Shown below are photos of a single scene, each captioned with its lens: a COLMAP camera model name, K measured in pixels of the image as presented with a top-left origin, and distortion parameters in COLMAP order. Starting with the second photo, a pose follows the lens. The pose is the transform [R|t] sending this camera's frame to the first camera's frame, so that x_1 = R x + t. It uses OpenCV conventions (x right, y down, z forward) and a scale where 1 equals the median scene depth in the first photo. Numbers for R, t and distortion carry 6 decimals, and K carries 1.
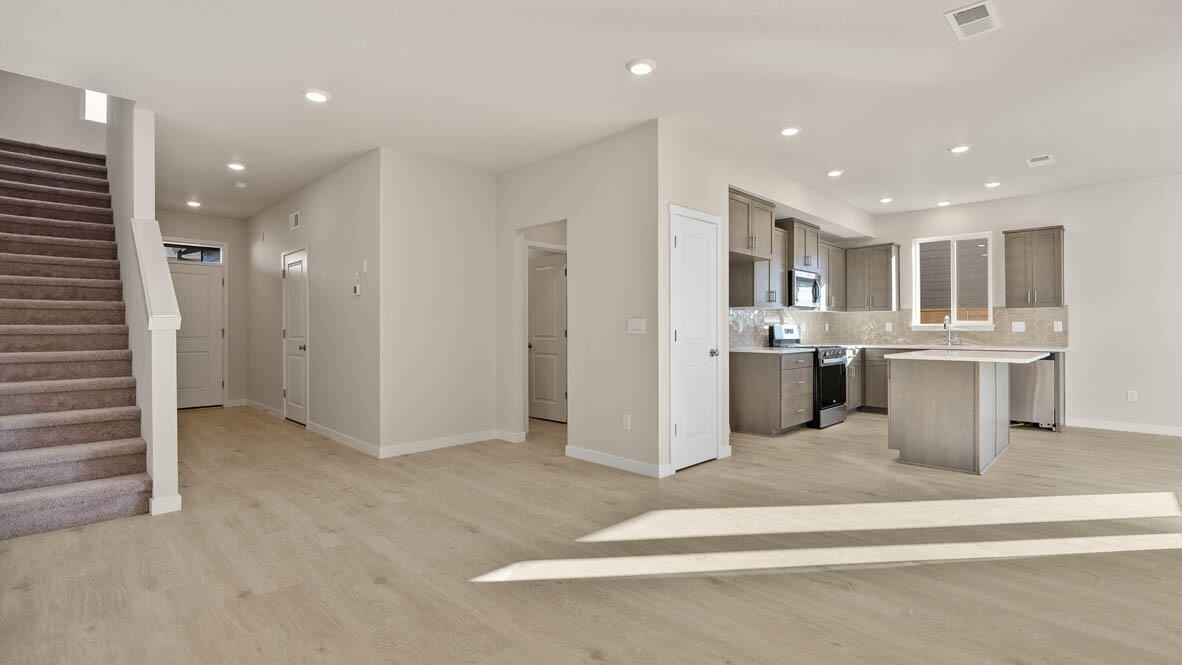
lens RADIAL K [[540.1, 0, 594.6], [0, 540.1, 327.1], [0, 0, 1]] dist [-0.002359, -0.000689]
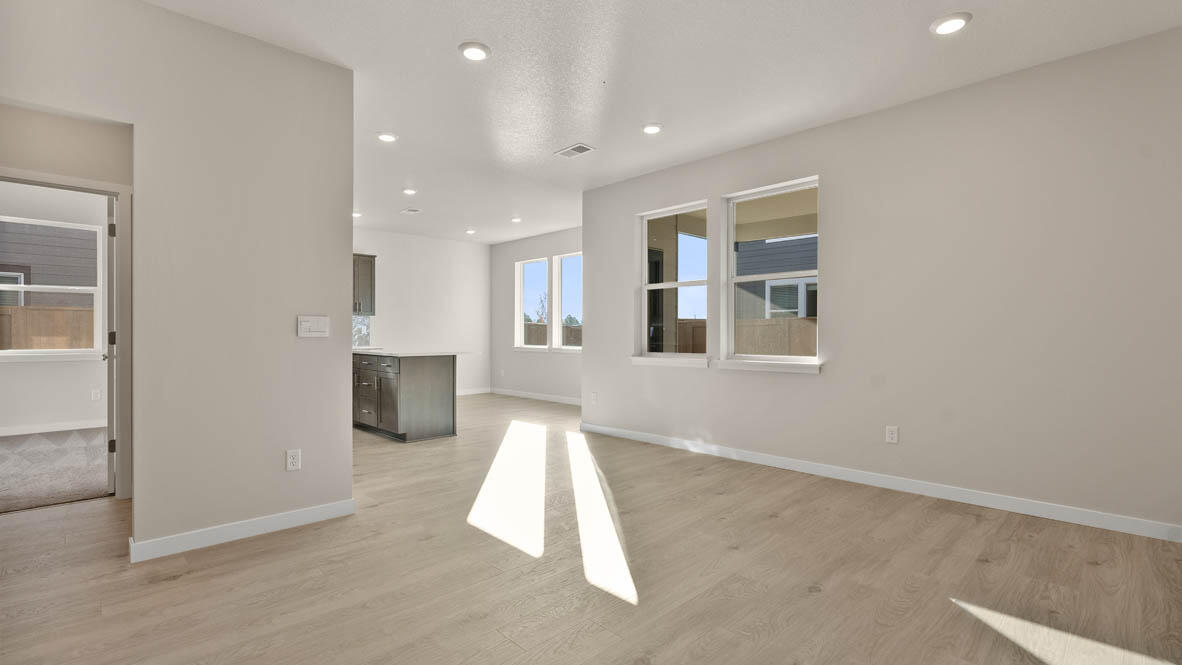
lens RADIAL K [[530.4, 0, 590.7], [0, 530.4, 335.5], [0, 0, 1]] dist [-0.002929, -0.000241]
pose [[0.024219, -0.003060, 0.999702, -0.452733], [-0.006690, 0.999972, 0.003222, 0.003277], [-0.999684, -0.006766, 0.024198, 0.417922]]
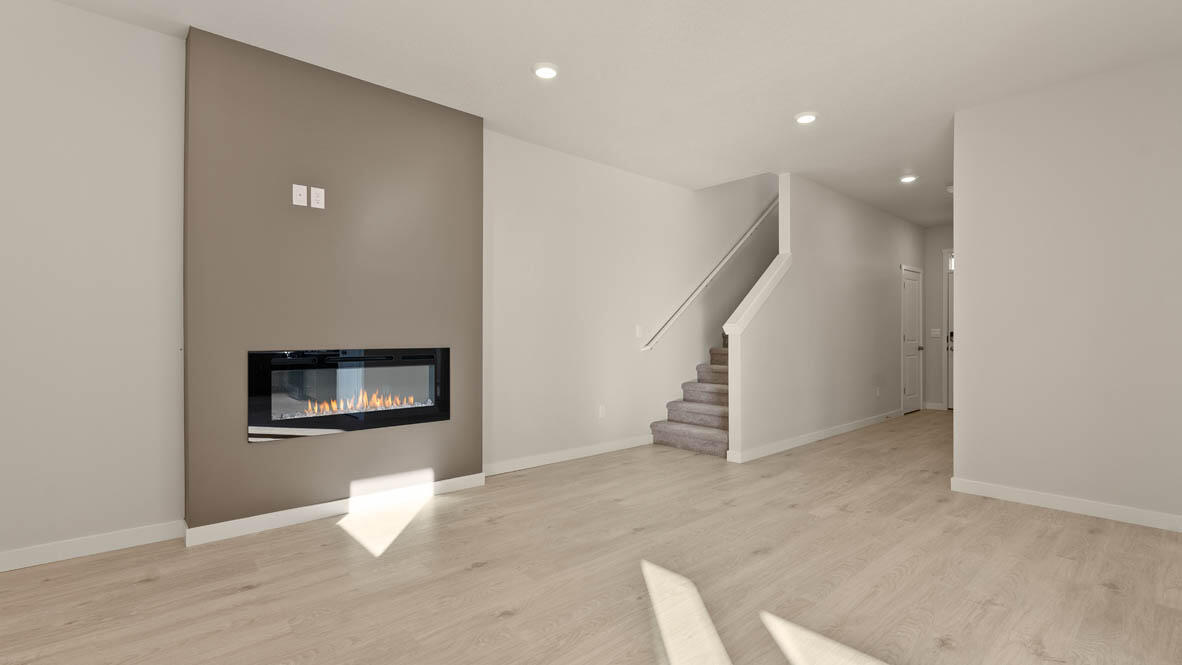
lens RADIAL K [[530.4, 0, 590.7], [0, 530.4, 335.5], [0, 0, 1]] dist [-0.002929, -0.000241]
pose [[-0.063166, 0.002508, -0.998000, 0.346487], [0.004472, 0.999988, 0.002230, 0.001293], [0.997993, -0.004322, -0.063176, 0.383269]]
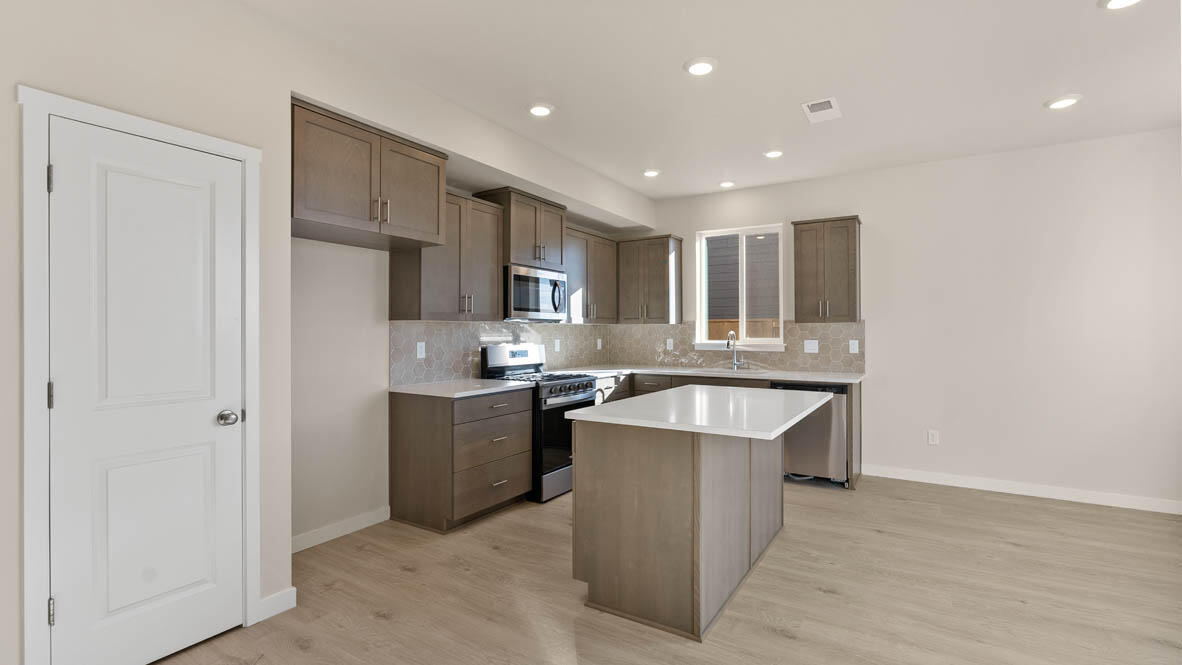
lens RADIAL K [[540.1, 0, 594.6], [0, 540.1, 327.1], [0, 0, 1]] dist [-0.002359, -0.000689]
pose [[0.975194, 0.003046, 0.221329, 0.330909], [-0.002102, 0.999988, -0.004502, -0.025937], [-0.221340, 0.003925, 0.975189, 0.331856]]
